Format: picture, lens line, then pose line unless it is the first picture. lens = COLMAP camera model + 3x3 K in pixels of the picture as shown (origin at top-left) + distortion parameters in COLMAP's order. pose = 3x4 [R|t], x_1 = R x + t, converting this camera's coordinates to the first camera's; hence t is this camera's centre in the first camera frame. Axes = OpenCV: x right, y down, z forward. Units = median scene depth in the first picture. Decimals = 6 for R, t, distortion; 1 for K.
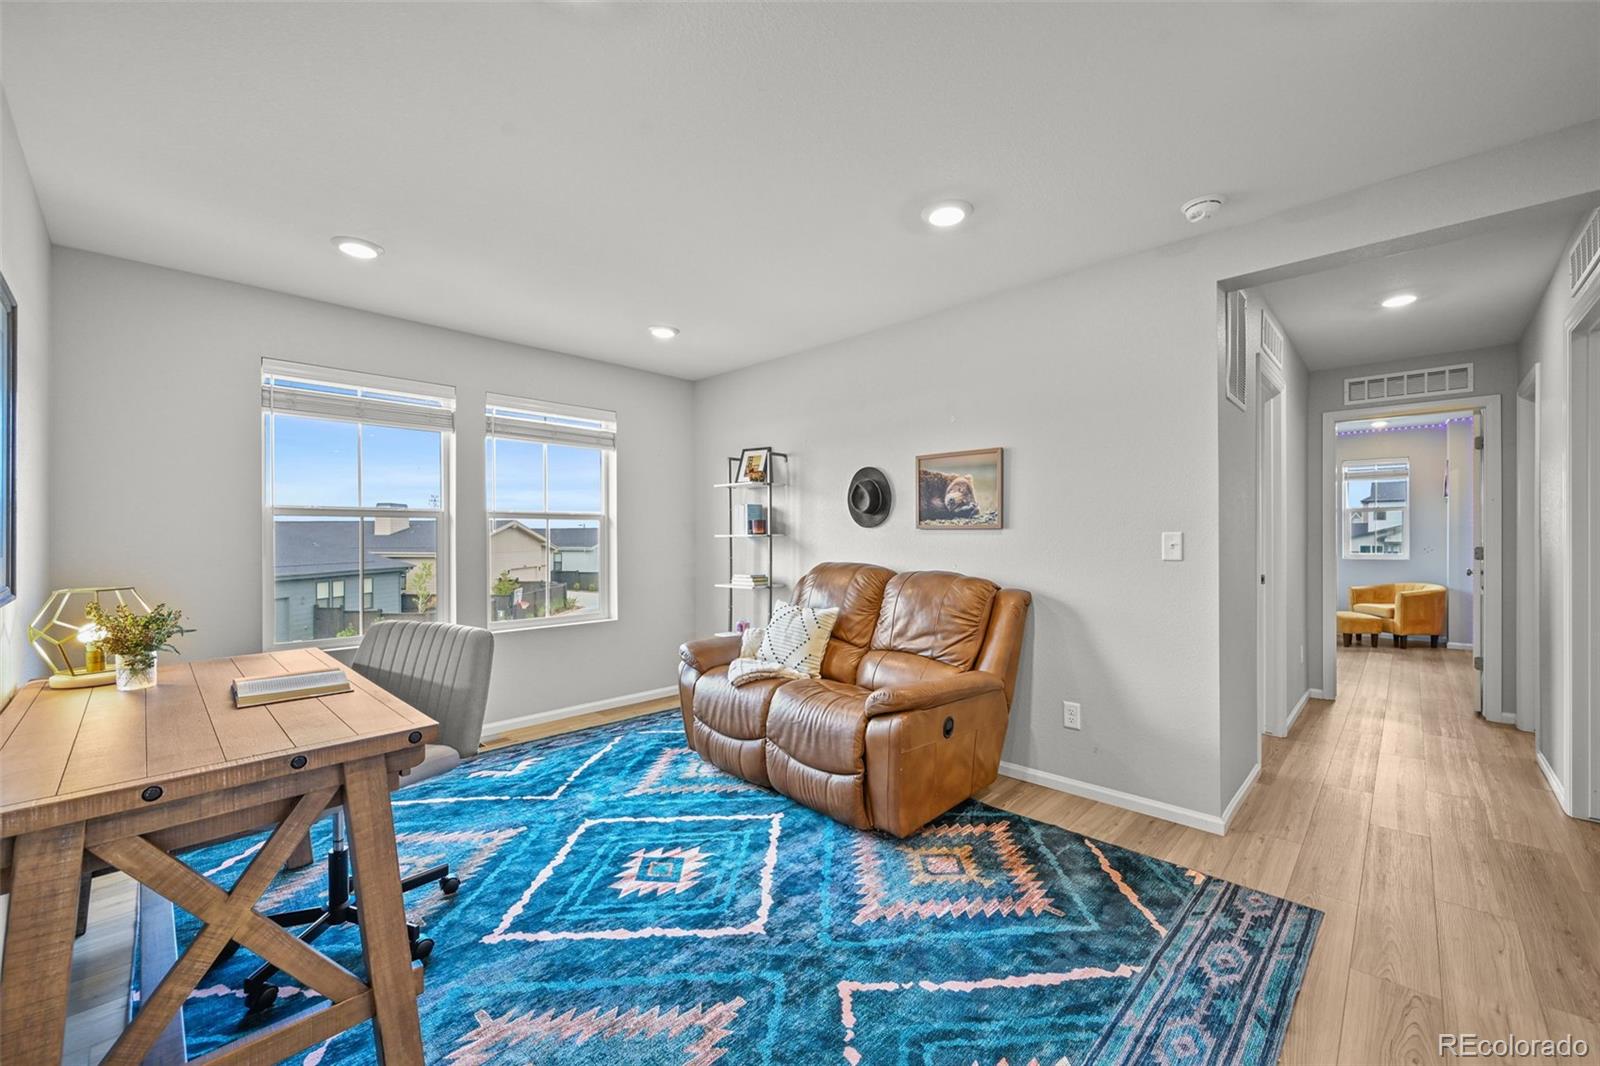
lens RADIAL K [[633.0, 0, 797.2], [0, 633.0, 539.5], [0, 0, 1]] dist [0.000030, 0.000167]
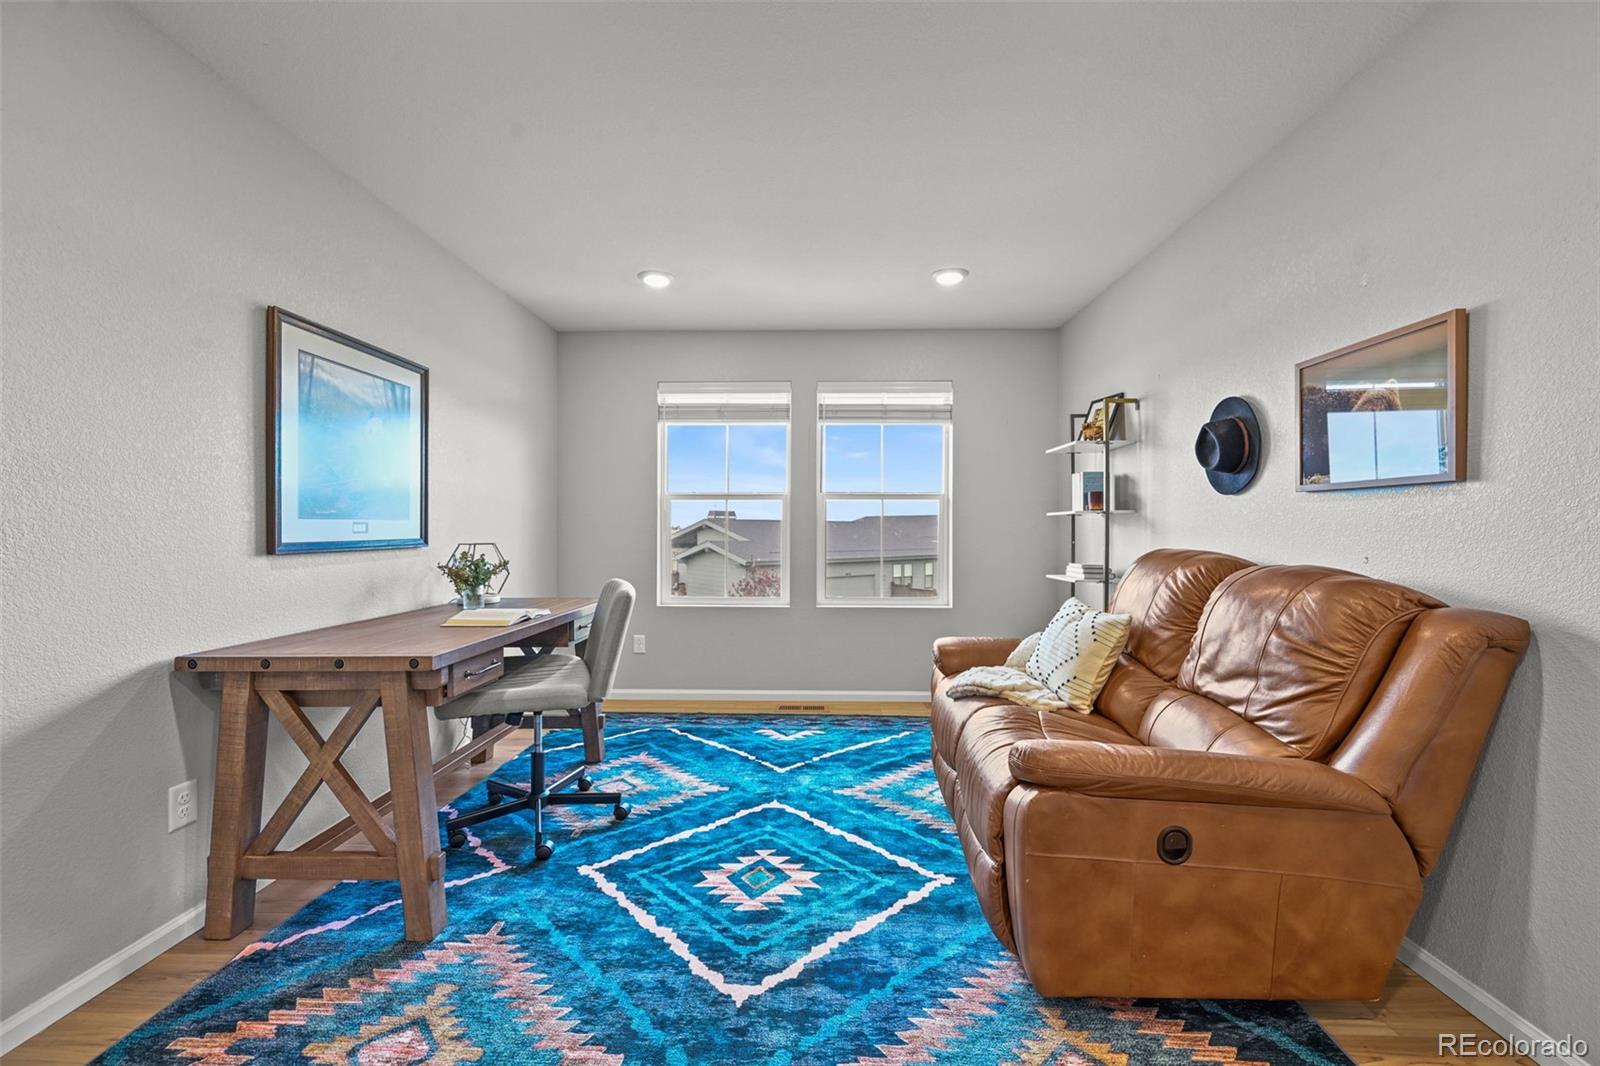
lens RADIAL K [[633.0, 0, 804.3], [0, 633.0, 530.8], [0, 0, 1]] dist [0.000030, 0.000167]
pose [[0.673279, 0.004948, -0.739372, 0.286968], [-0.005962, 0.999981, 0.001263, 0.018323], [0.739364, 0.003558, 0.673296, 0.259825]]
